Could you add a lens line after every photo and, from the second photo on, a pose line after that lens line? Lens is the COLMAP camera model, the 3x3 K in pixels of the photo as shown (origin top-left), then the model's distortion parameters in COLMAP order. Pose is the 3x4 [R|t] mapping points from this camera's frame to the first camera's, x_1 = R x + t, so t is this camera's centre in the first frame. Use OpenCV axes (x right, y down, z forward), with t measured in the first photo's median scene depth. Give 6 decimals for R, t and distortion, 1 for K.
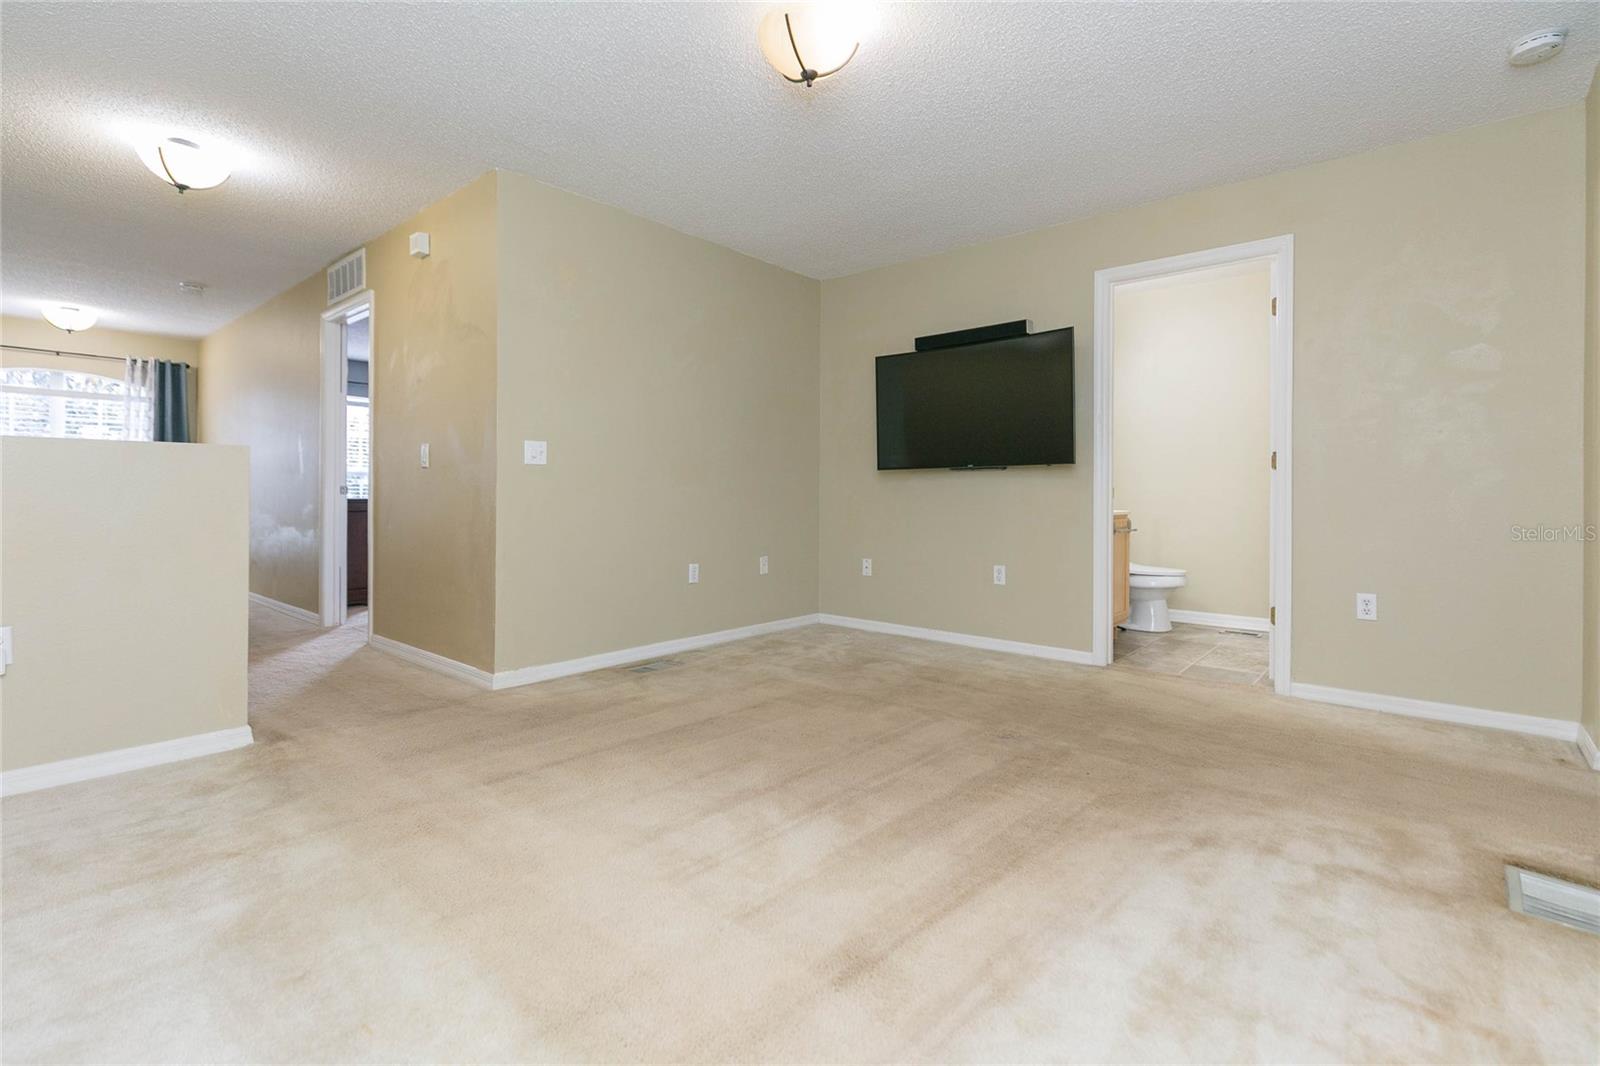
lens RADIAL K [[755.1, 0, 797.4], [0, 755.1, 496.3], [0, 0, 1]] dist [0.002526, 0.000615]
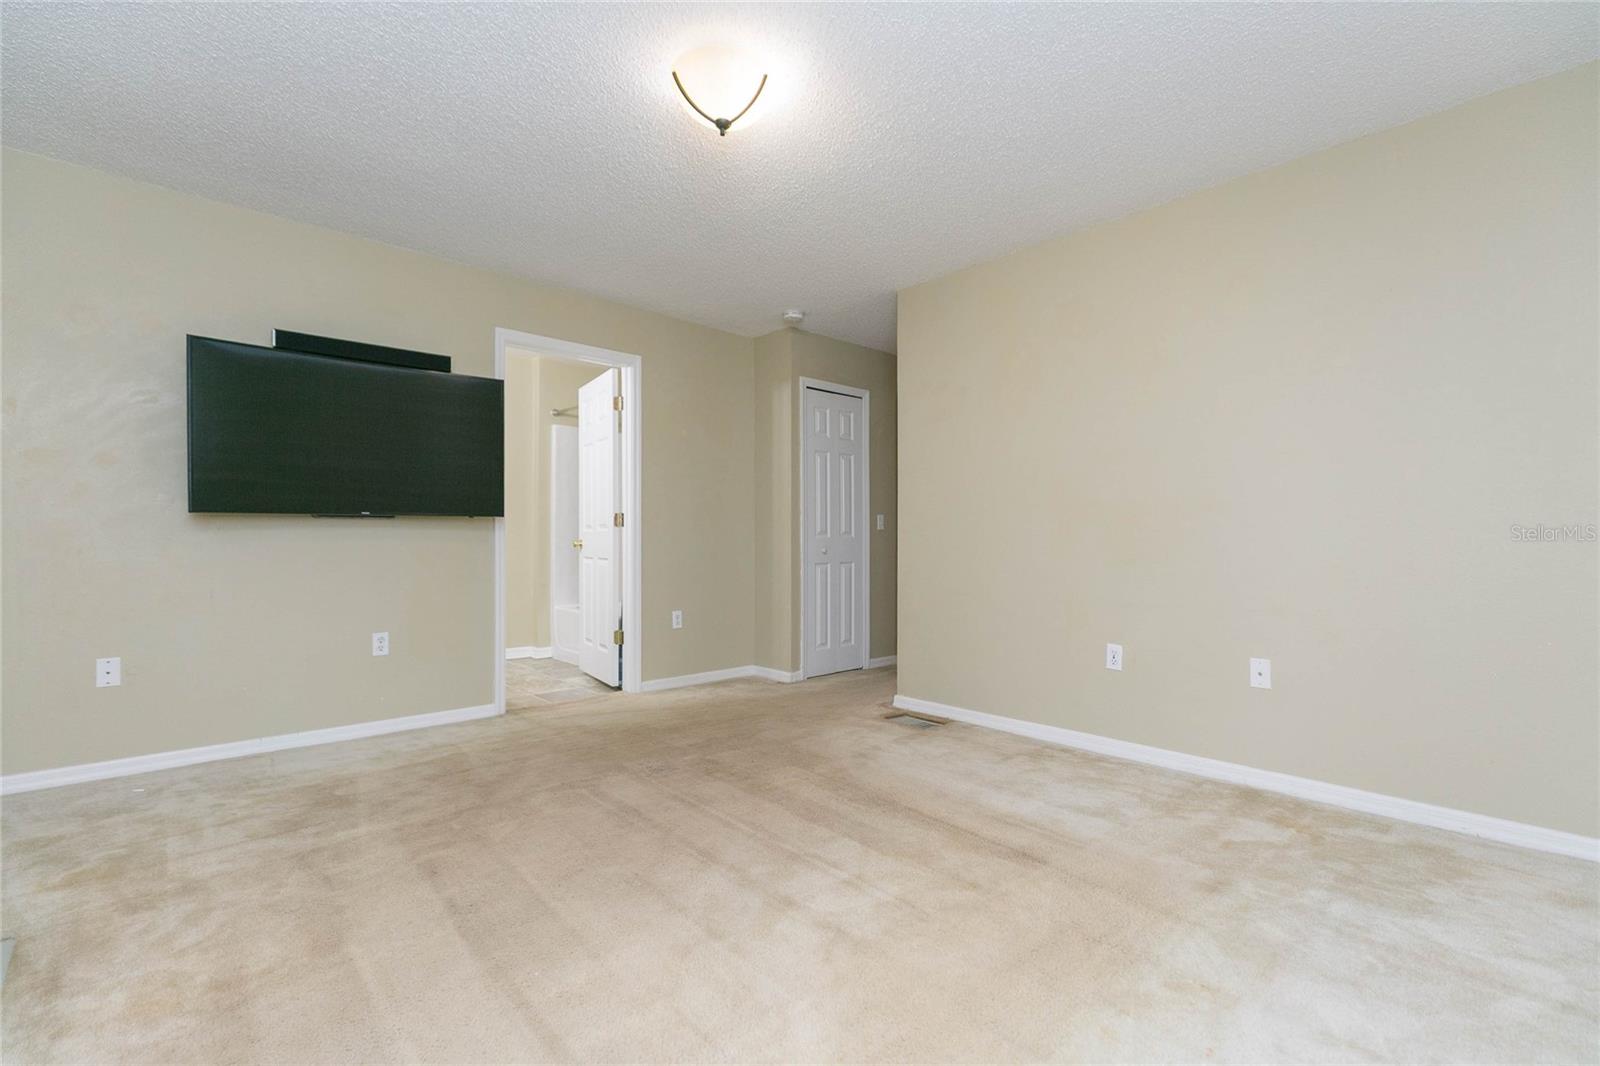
lens RADIAL K [[733.4, 0, 796.1], [0, 733.4, 549.6], [0, 0, 1]] dist [0.000522, -0.000305]
pose [[0.093493, -0.010532, 0.995564, -0.744003], [0.006680, 0.999928, 0.009951, -0.008941], [-0.995598, 0.005720, 0.093557, 0.692942]]
